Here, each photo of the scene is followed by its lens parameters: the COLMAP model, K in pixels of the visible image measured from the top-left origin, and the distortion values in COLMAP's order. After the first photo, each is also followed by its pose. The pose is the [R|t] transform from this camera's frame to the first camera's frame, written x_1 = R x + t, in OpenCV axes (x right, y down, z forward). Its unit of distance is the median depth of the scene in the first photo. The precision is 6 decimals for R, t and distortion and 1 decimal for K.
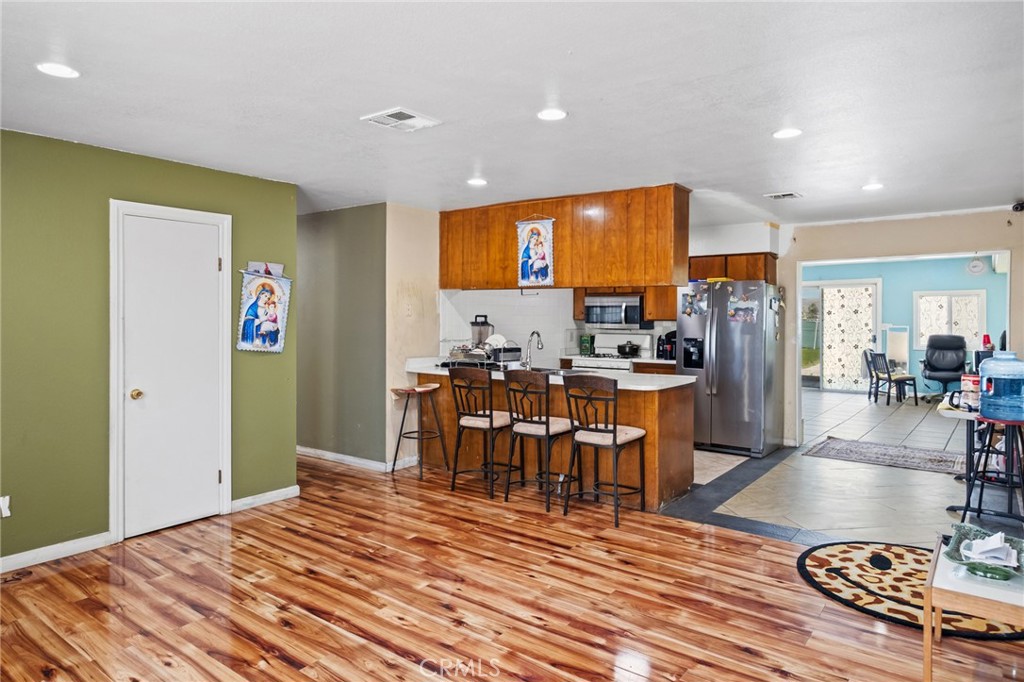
lens RADIAL K [[641.0, 0, 510.5], [0, 641.0, 334.1], [0, 0, 1]] dist [0.000867, 0.001131]
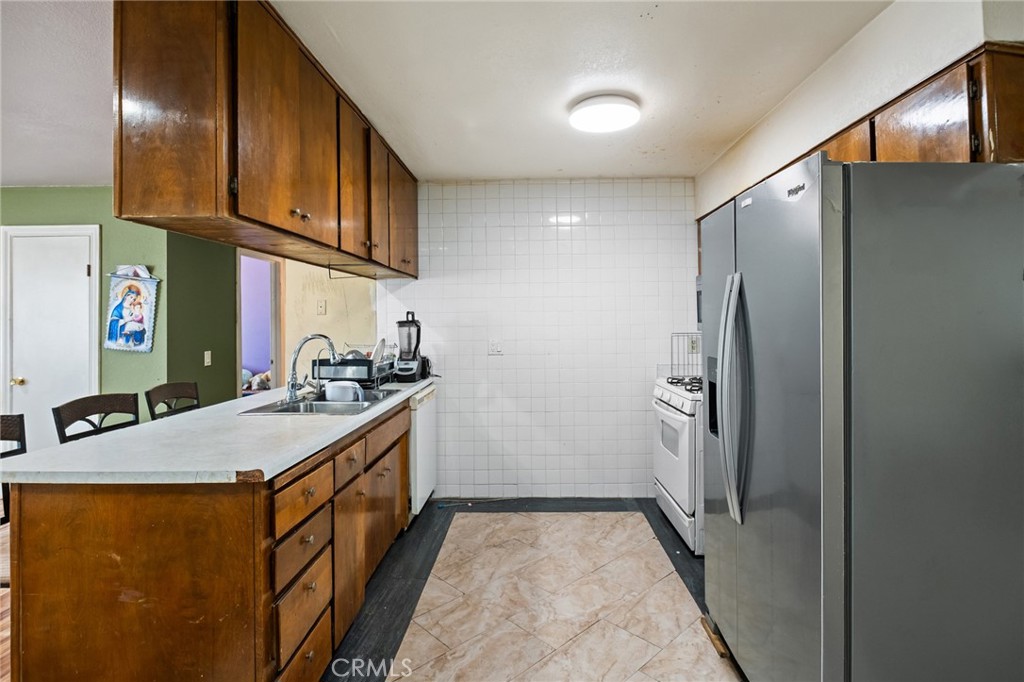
lens RADIAL K [[502.1, 0, 513.5], [0, 502.1, 317.4], [0, 0, 1]] dist [-0.003988, -0.000515]
pose [[0.581805, -0.012160, -0.813238, 0.543960], [-0.012840, 0.999626, -0.024133, -0.012860], [0.813227, 0.024483, 0.581431, 0.876470]]
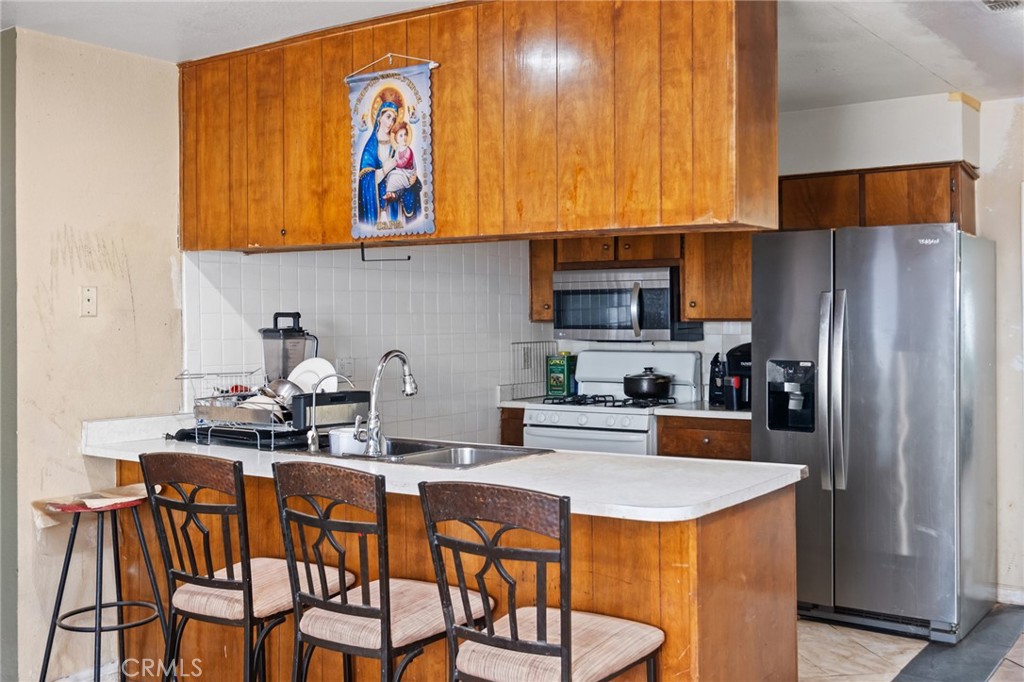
lens RADIAL K [[1058.9, 0, 512.9], [0, 1058.9, 340.6], [0, 0, 1]] dist [0.008268, 0.000000]
pose [[0.999606, -0.011639, 0.025524, 0.095707], [0.011808, 0.999909, -0.006486, -0.005746], [-0.025446, 0.006785, 0.999653, 0.348104]]
